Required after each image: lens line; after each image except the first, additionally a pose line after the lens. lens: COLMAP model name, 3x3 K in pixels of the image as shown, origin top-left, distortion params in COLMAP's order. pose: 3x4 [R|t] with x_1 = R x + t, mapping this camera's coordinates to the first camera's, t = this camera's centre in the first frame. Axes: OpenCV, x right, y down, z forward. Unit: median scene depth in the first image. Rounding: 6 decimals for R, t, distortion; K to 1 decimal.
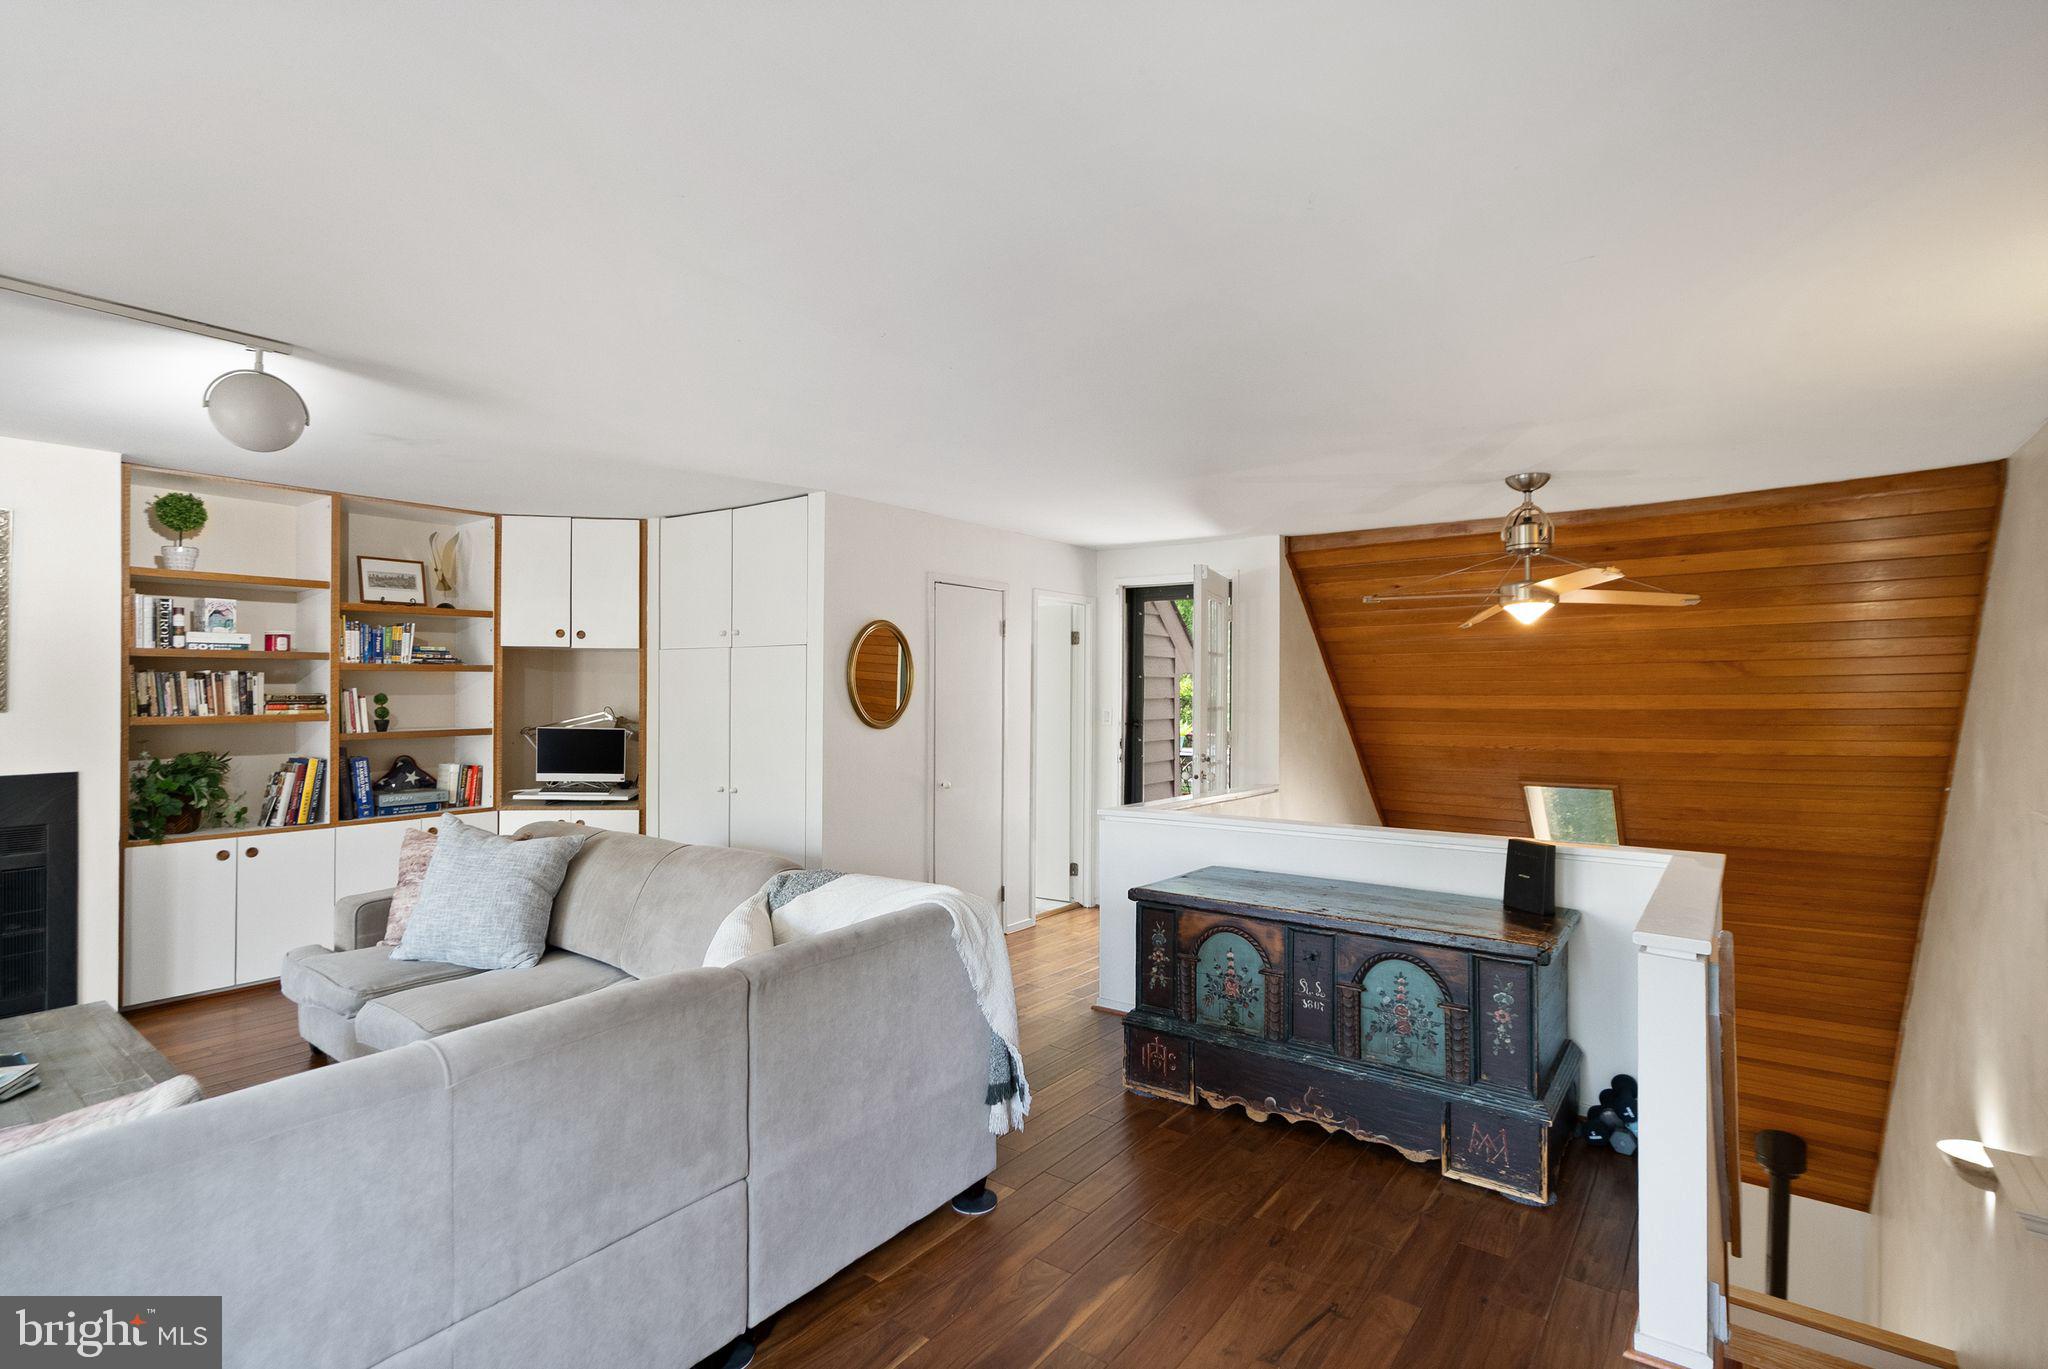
lens RADIAL K [[965.7, 0, 1014.0], [0, 965.7, 688.4], [0, 0, 1]] dist [0.001051, 0.000110]
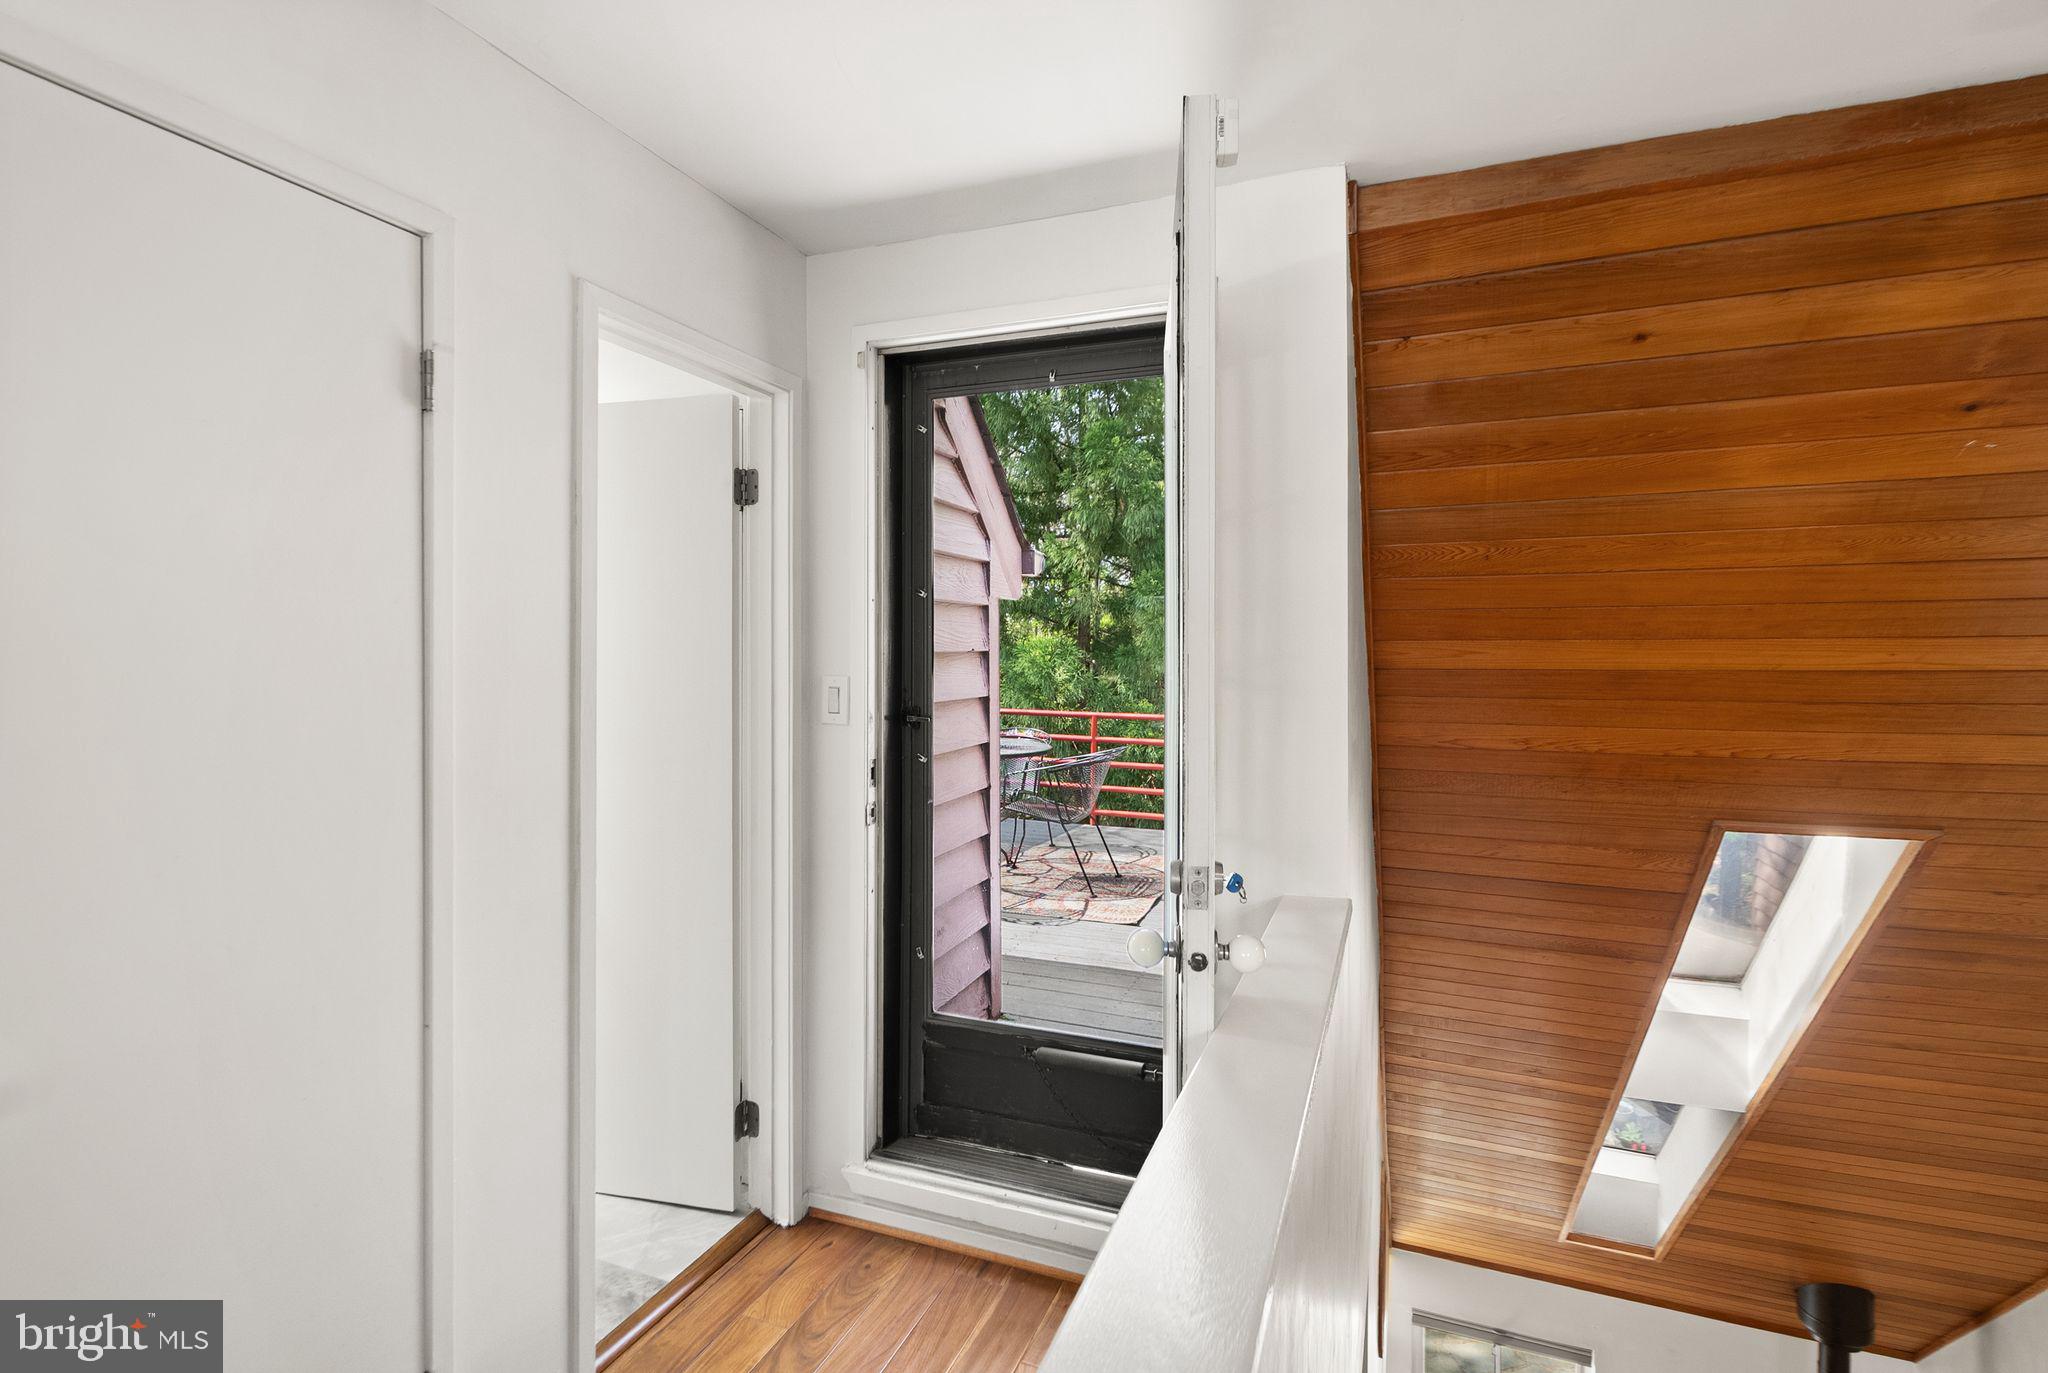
lens RADIAL K [[973.5, 0, 1003.4], [0, 973.5, 662.7], [0, 0, 1]] dist [-0.000944, -0.000037]
pose [[0.966164, -0.008187, 0.257798, 0.084466], [0.003893, 0.999845, 0.017161, 0.011527], [-0.257899, -0.015577, 0.966046, 0.843657]]
